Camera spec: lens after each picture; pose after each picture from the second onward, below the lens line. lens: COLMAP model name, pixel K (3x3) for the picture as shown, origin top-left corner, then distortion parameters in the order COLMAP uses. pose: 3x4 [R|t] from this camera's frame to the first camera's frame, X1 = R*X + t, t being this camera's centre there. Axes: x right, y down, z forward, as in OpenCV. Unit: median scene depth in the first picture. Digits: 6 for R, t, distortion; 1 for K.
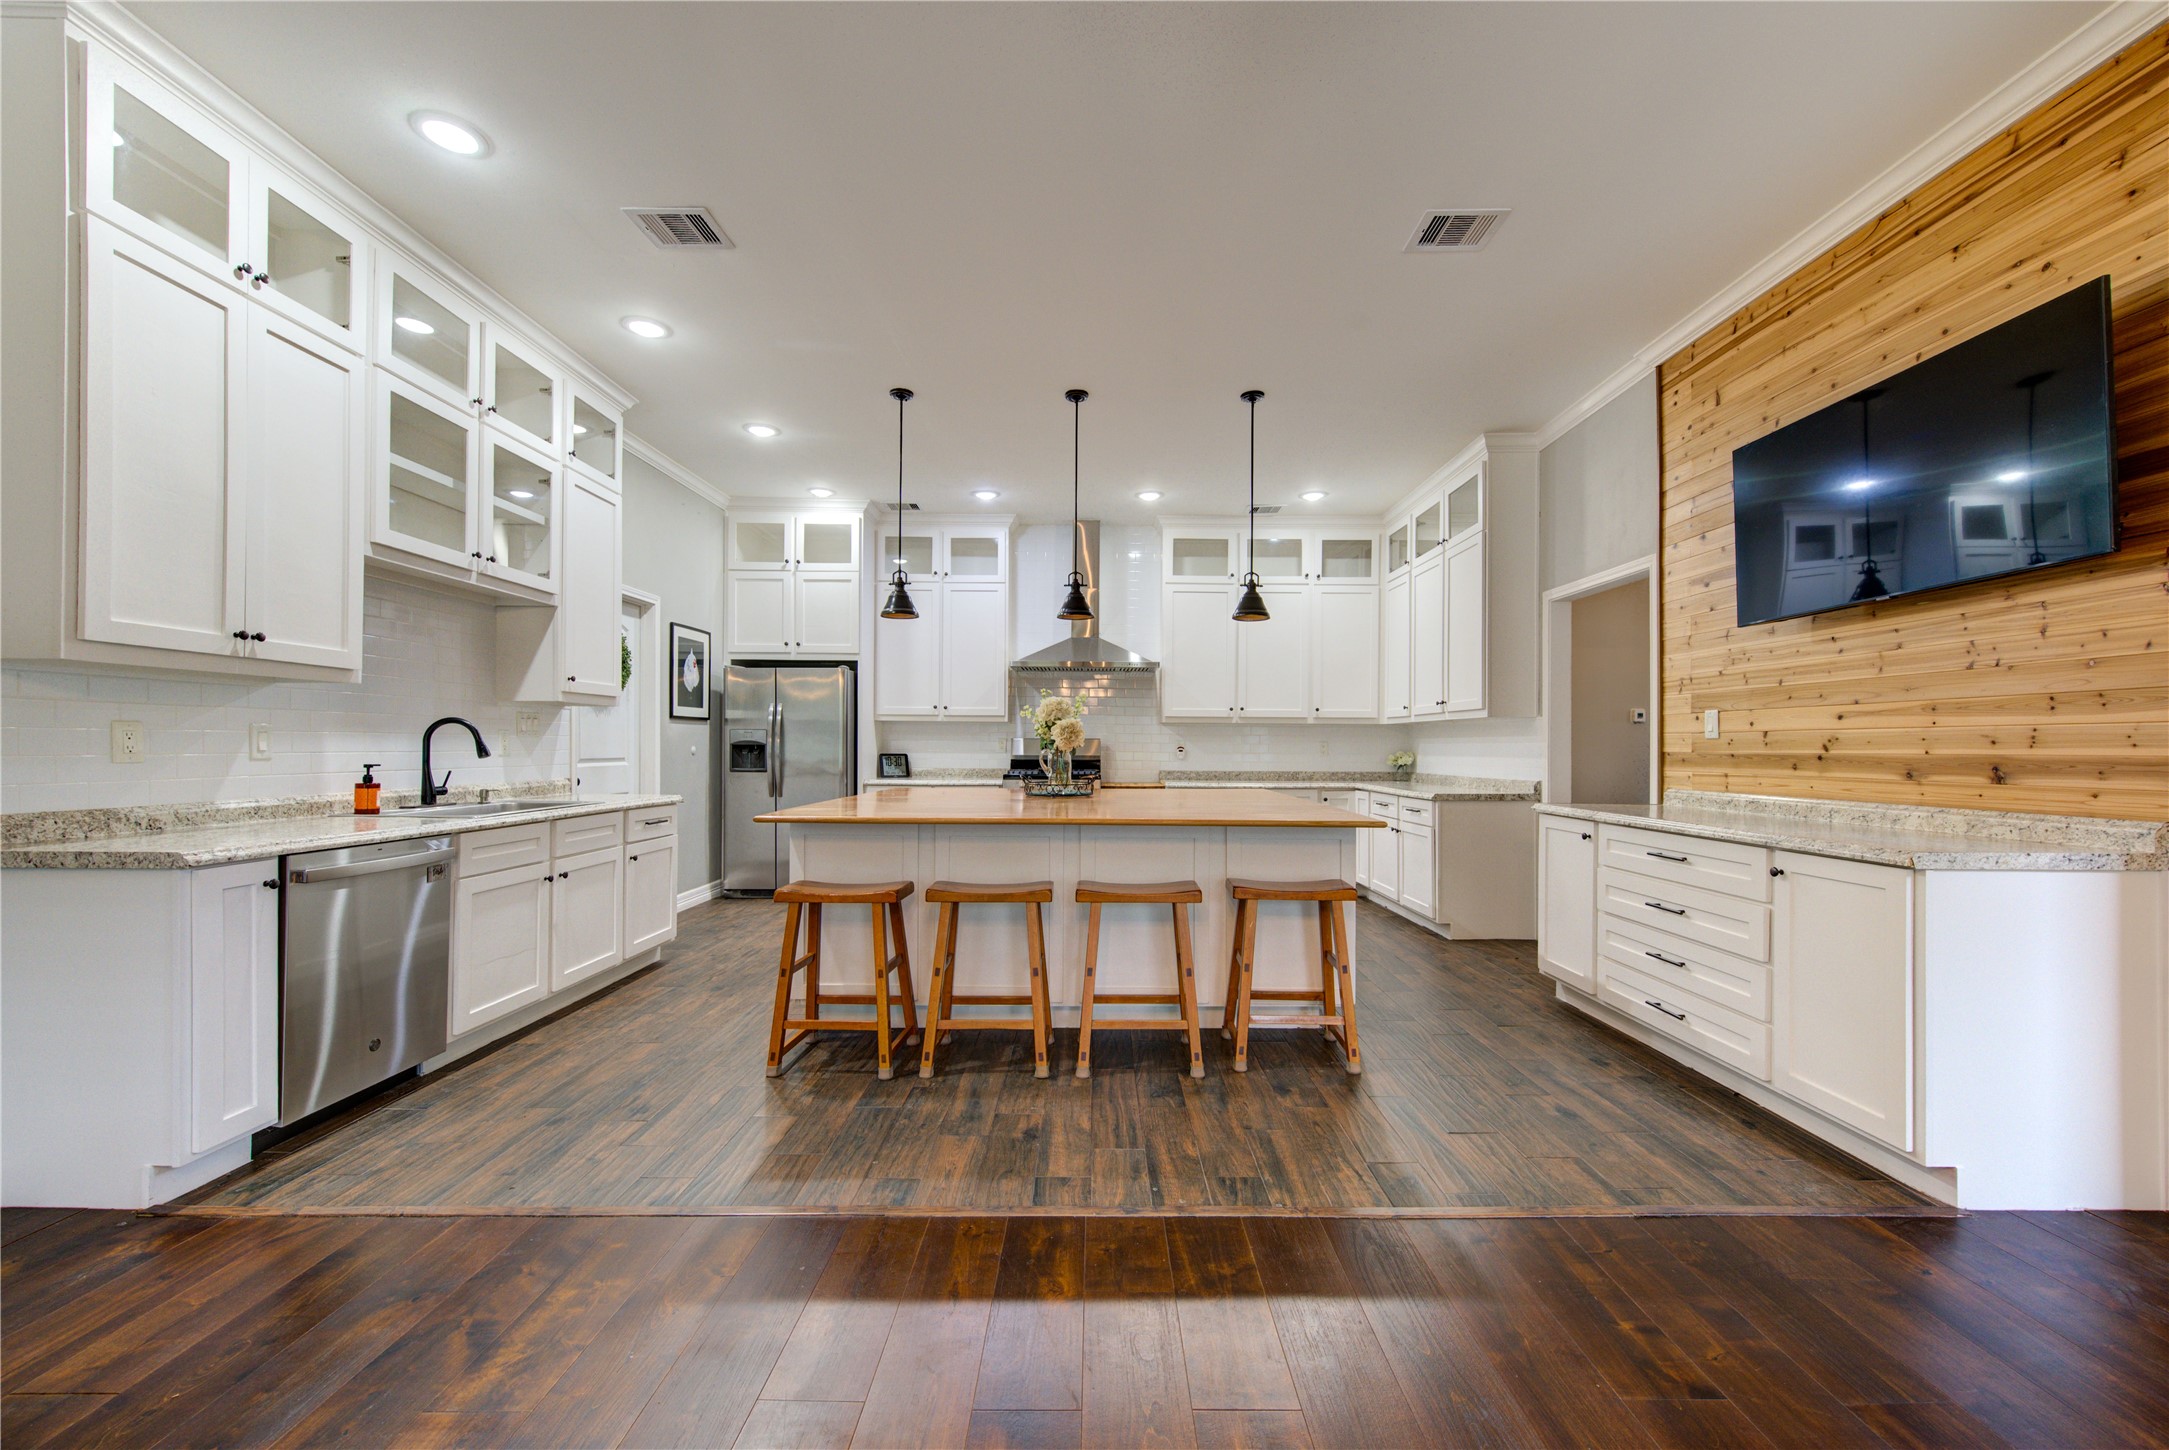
lens RADIAL K [[858.1, 0, 1085.0], [0, 858.1, 743.8], [0, 0, 1]] dist [-0.000573, -0.000561]
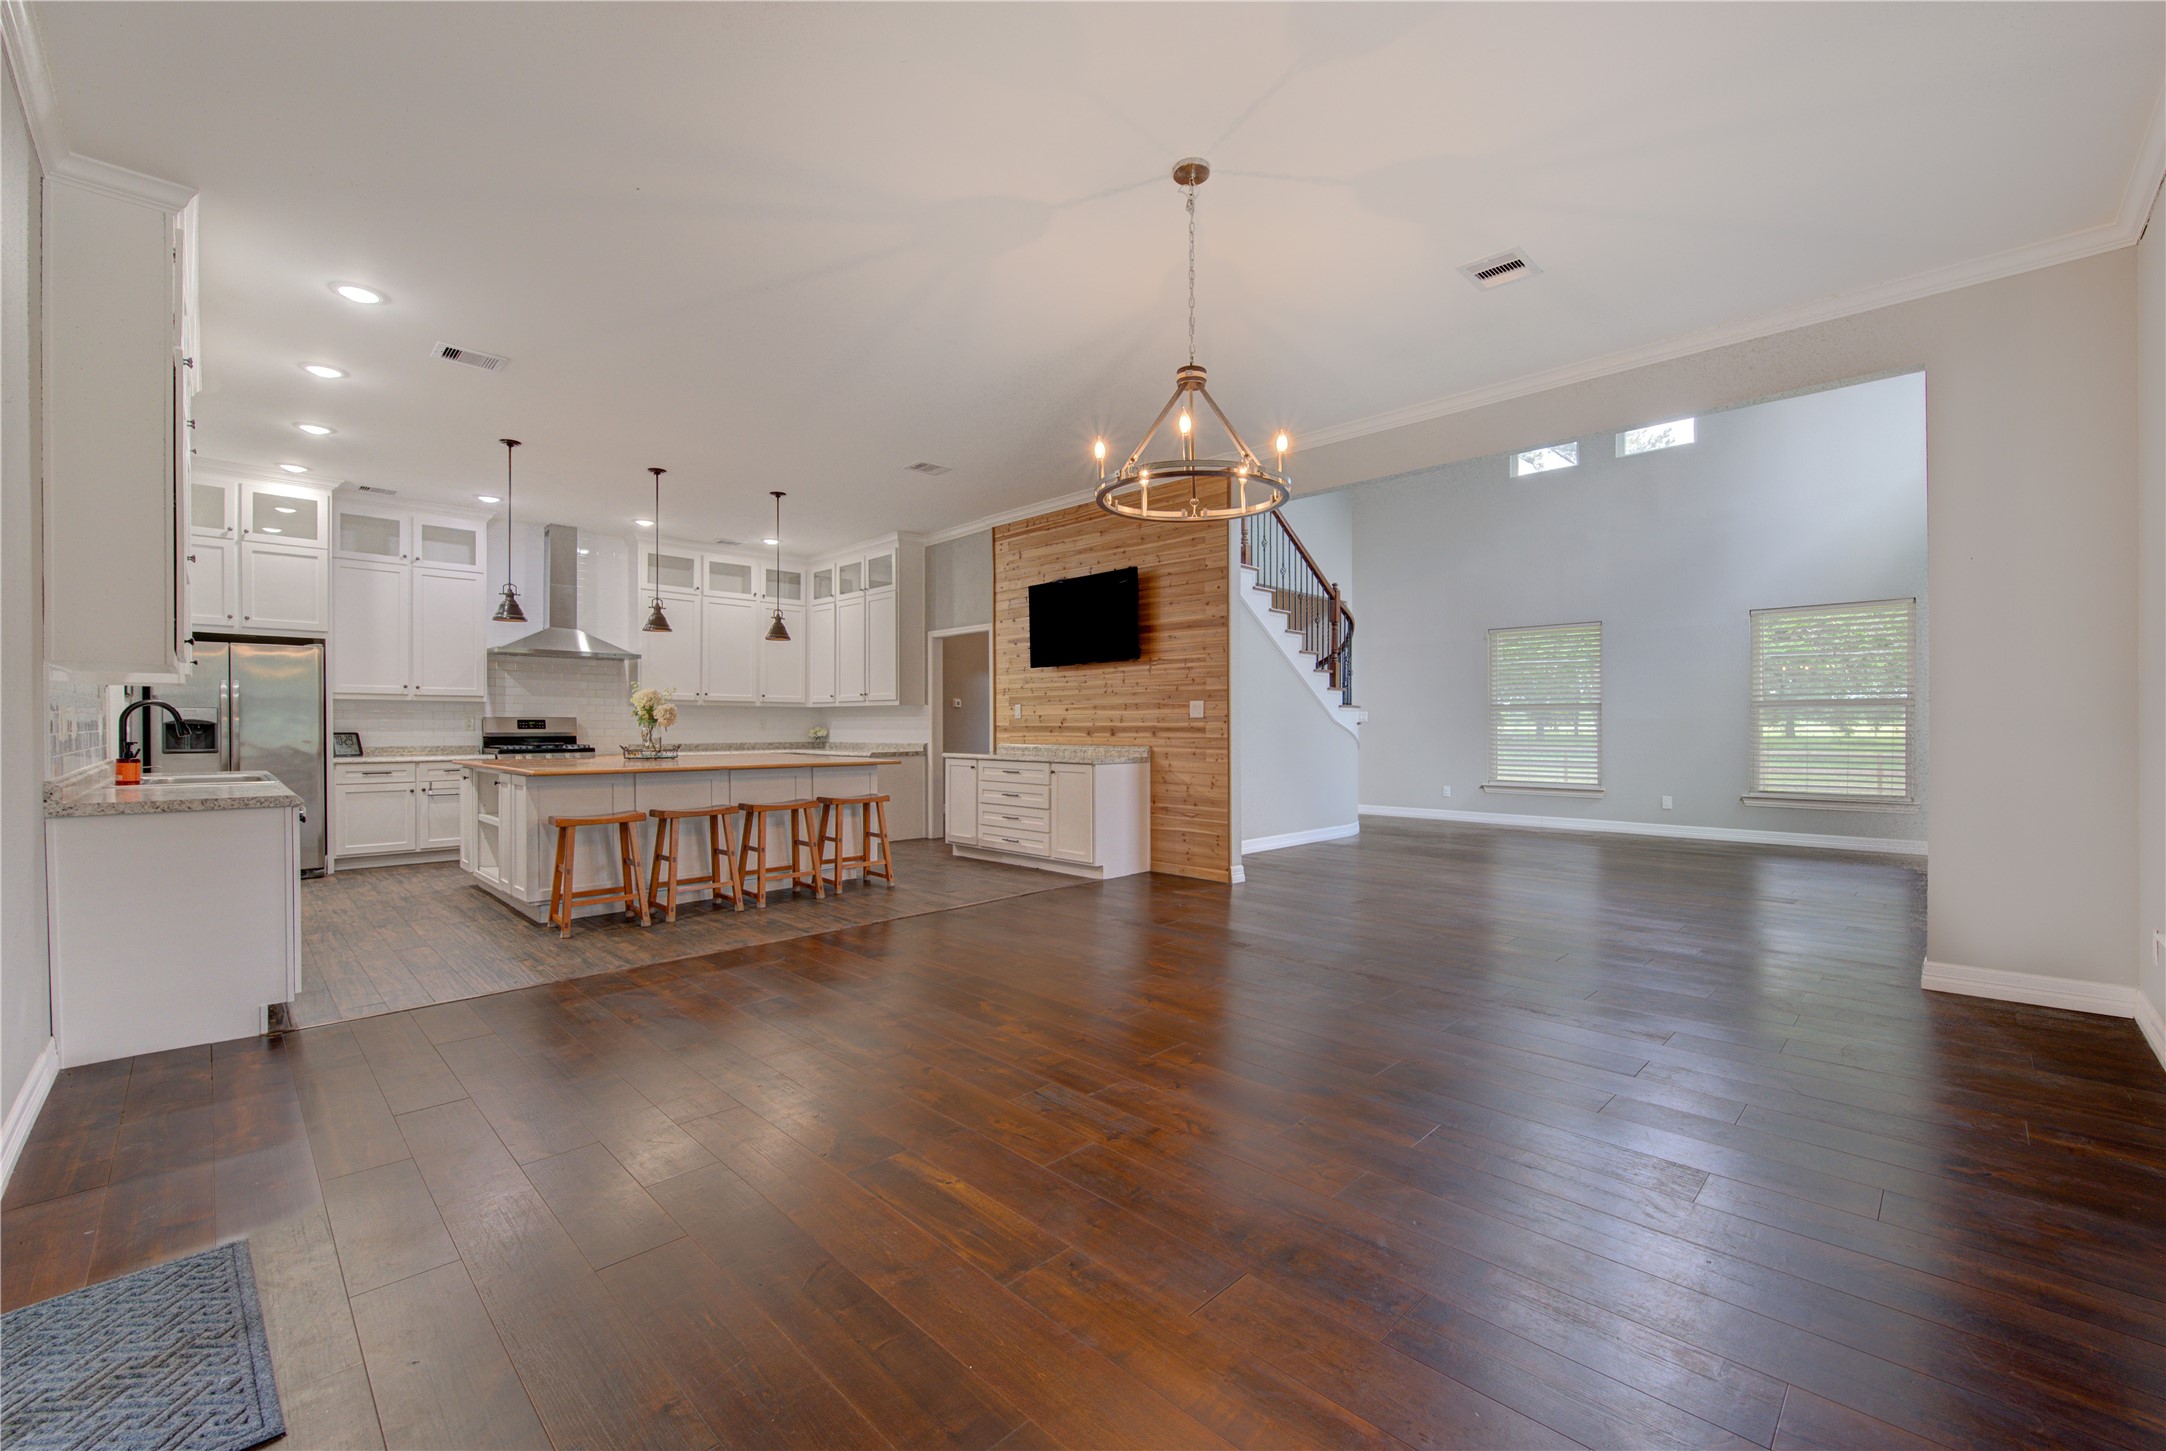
lens RADIAL K [[898.2, 0, 1075.0], [0, 898.2, 728.2], [0, 0, 1]] dist [-0.000522, -0.000031]
pose [[0.714580, -0.007739, 0.699511, -0.640289], [0.001498, 0.999953, 0.009533, -0.003434], [-0.699552, -0.005764, 0.714558, -0.602205]]
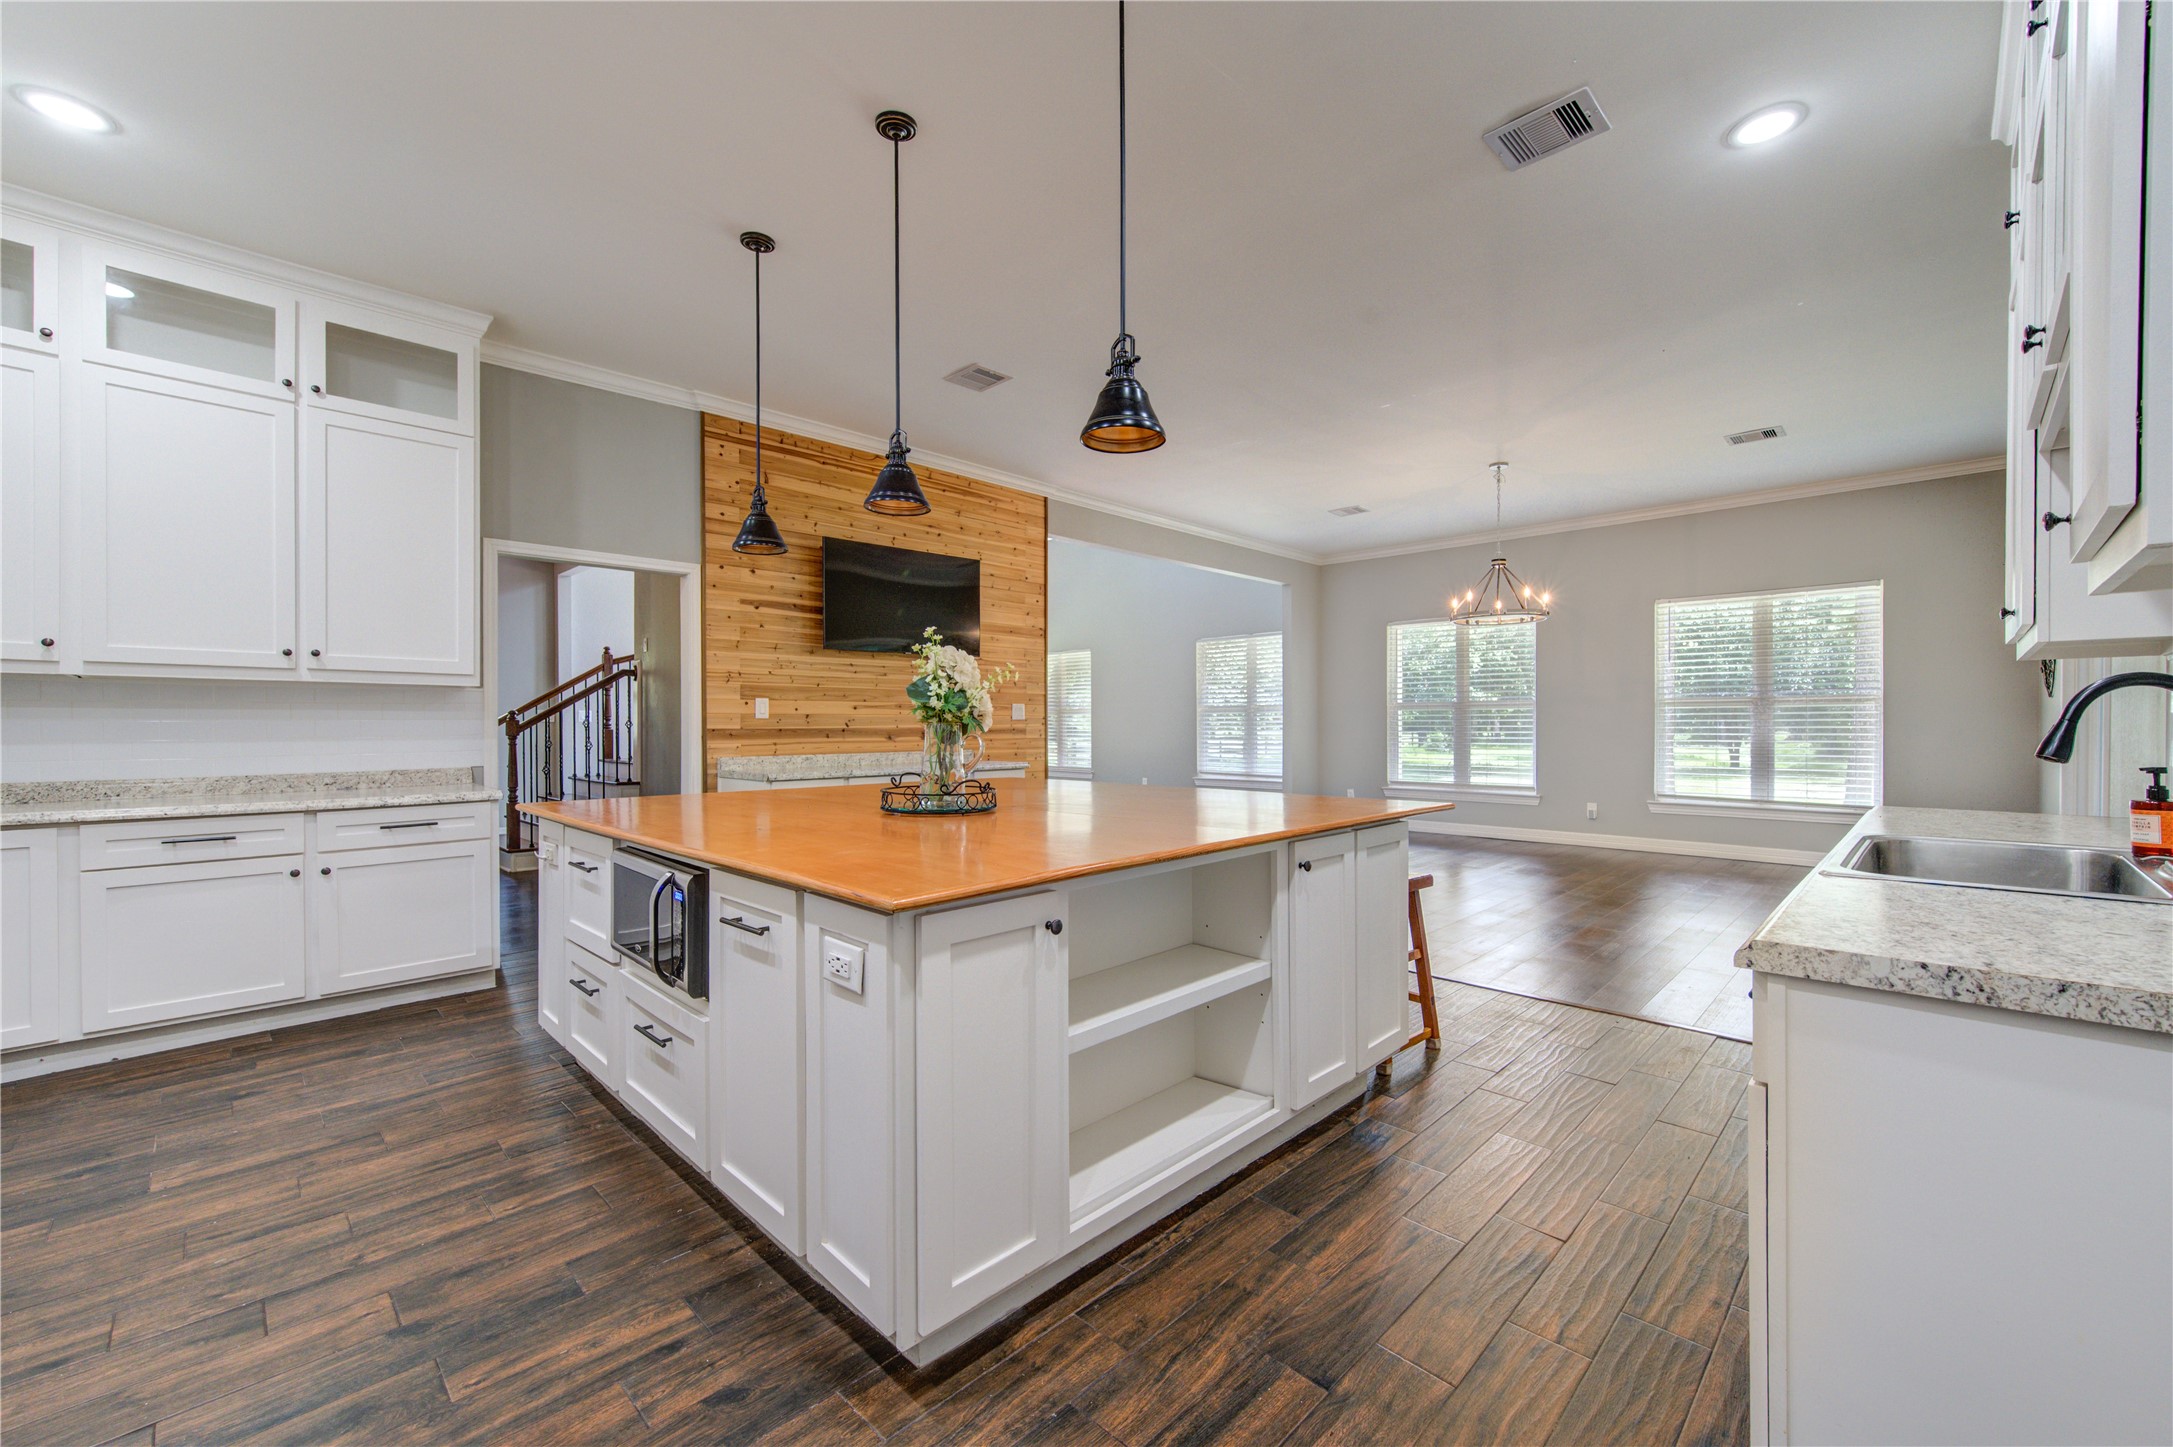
lens RADIAL K [[859.7, 0, 1092.3], [0, 859.7, 721.7], [0, 0, 1]] dist [-0.000573, -0.000561]
pose [[-0.713977, -0.002678, 0.700164, -0.593213], [-0.005696, 0.999982, -0.001984, -0.000726], [-0.700146, -0.005405, -0.713979, 1.504156]]
